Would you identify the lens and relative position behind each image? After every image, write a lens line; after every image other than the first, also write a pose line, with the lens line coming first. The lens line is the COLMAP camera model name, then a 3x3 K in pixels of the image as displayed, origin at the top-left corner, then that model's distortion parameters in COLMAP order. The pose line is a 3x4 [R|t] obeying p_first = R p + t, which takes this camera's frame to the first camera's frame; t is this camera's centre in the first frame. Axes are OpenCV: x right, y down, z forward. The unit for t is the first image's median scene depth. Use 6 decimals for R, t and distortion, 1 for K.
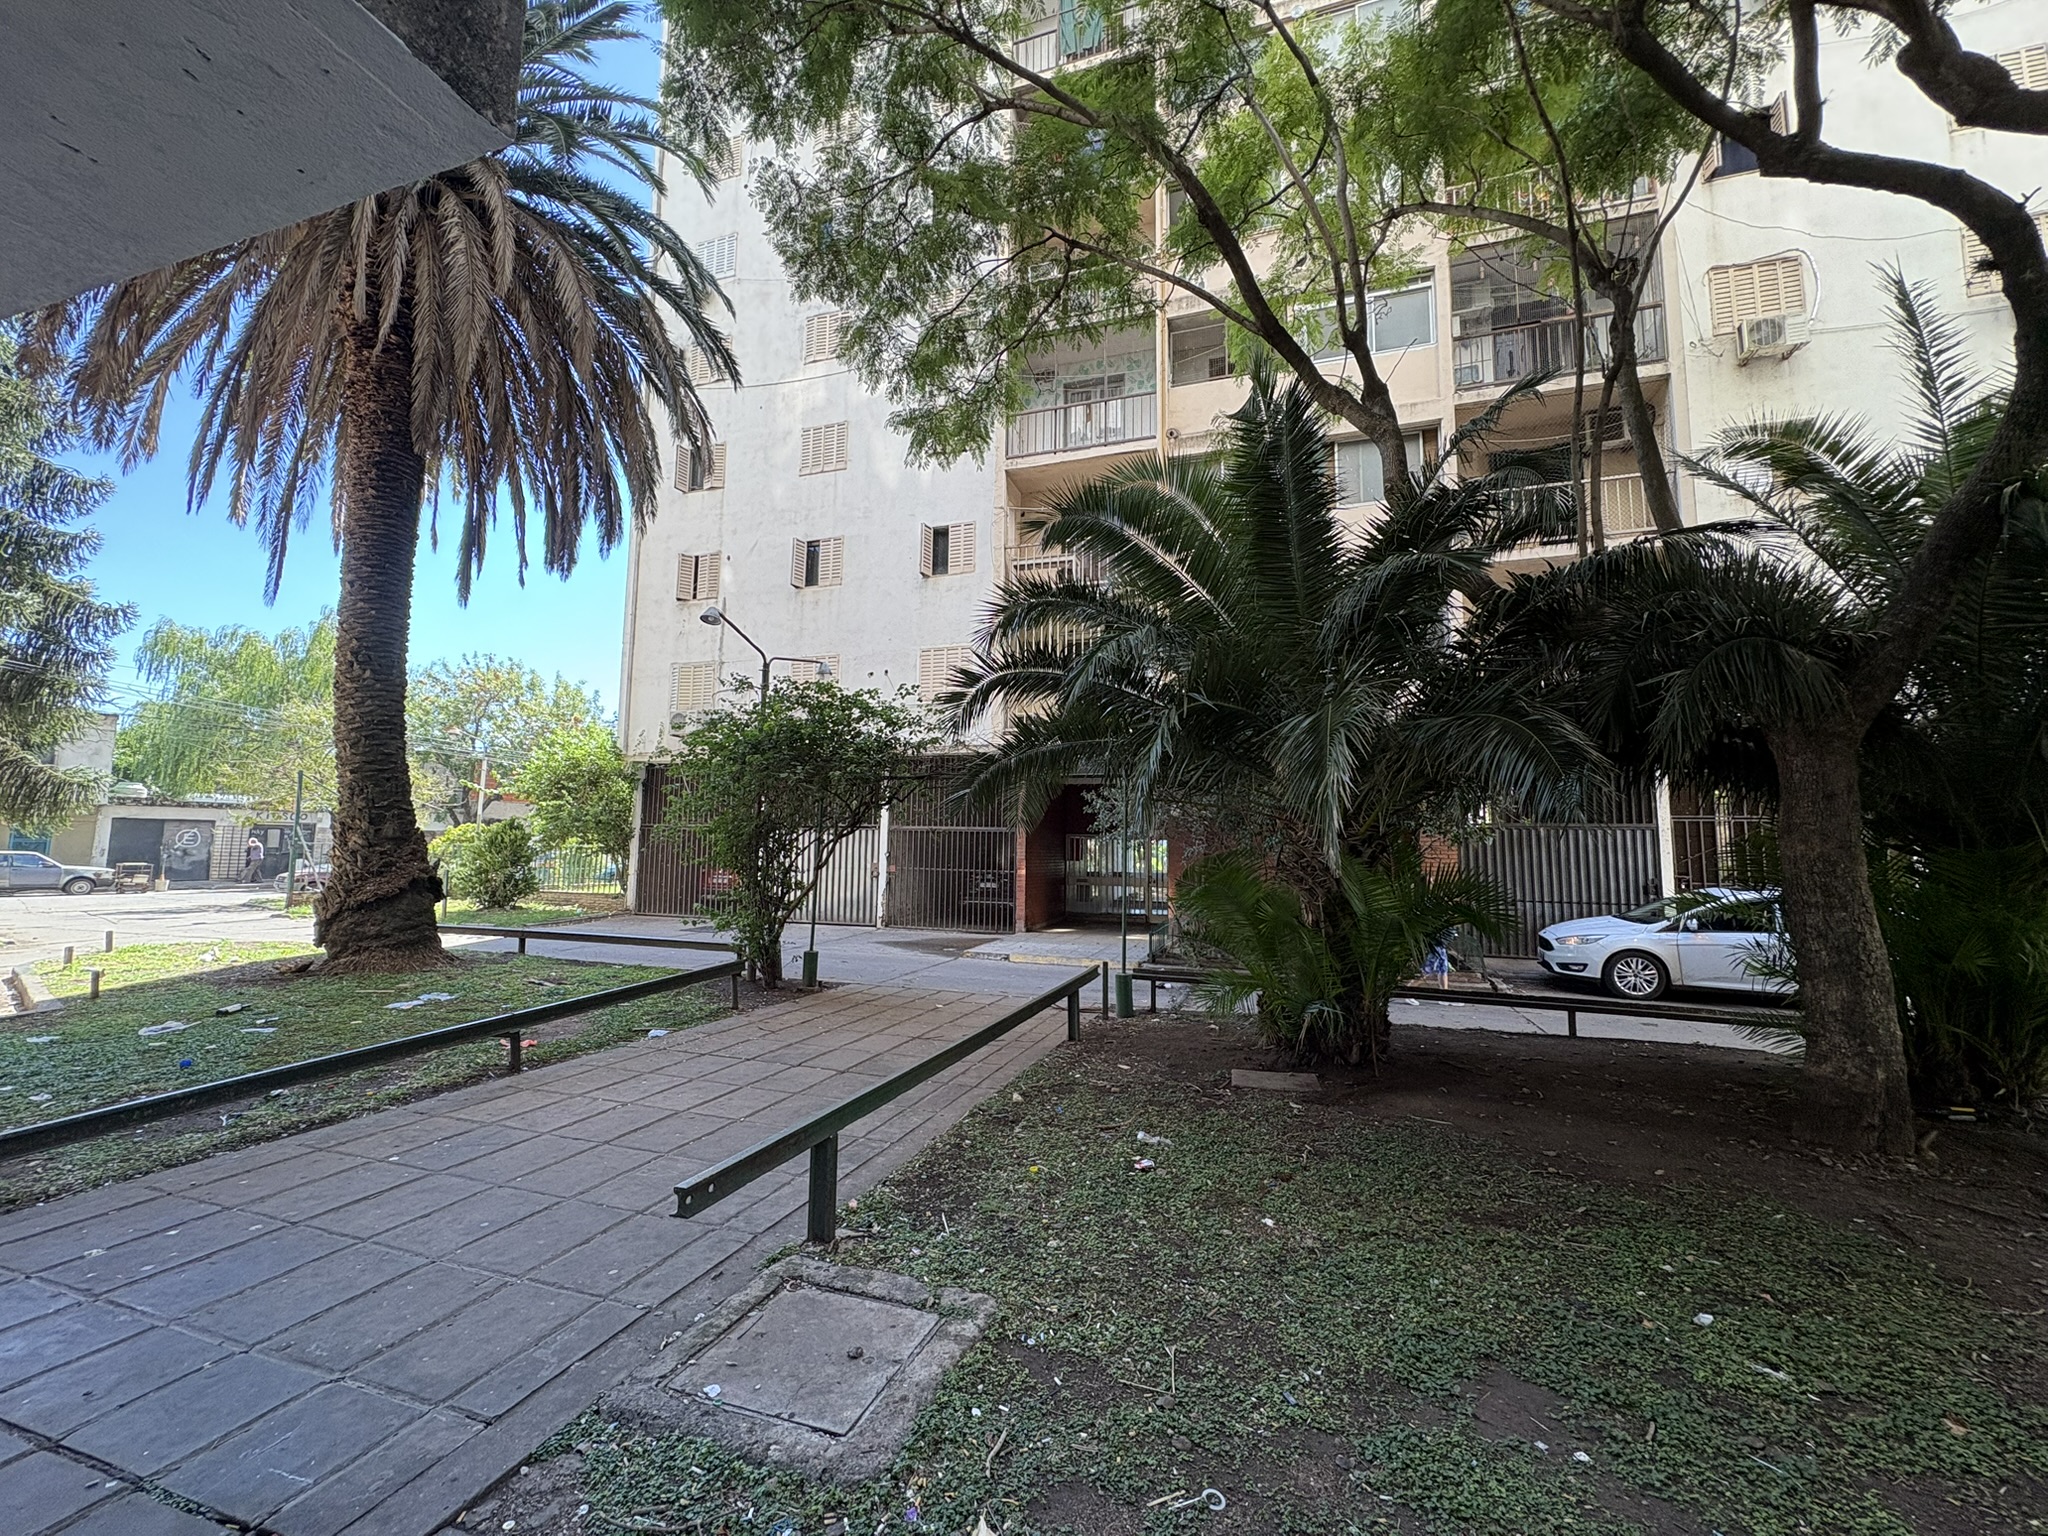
lens RADIAL K [[813.4, 0, 1024.0], [0, 813.4, 768.0], [0, 0, 1]] dist [0.000739, 0.000056]
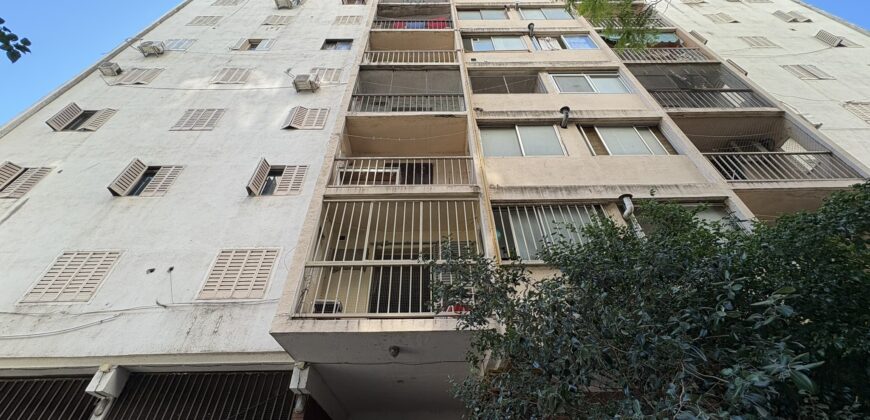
lens RADIAL K [[345.0, 0, 435.0], [0, 345.0, 210.0], [0, 0, 1]] dist [0.000645, 0.000051]
pose [[0.946950, 0.193029, 0.256953, -0.001399], [-0.001797, 0.802699, -0.596382, 0.058833], [-0.321375, 0.564282, 0.760463, 0.576126]]
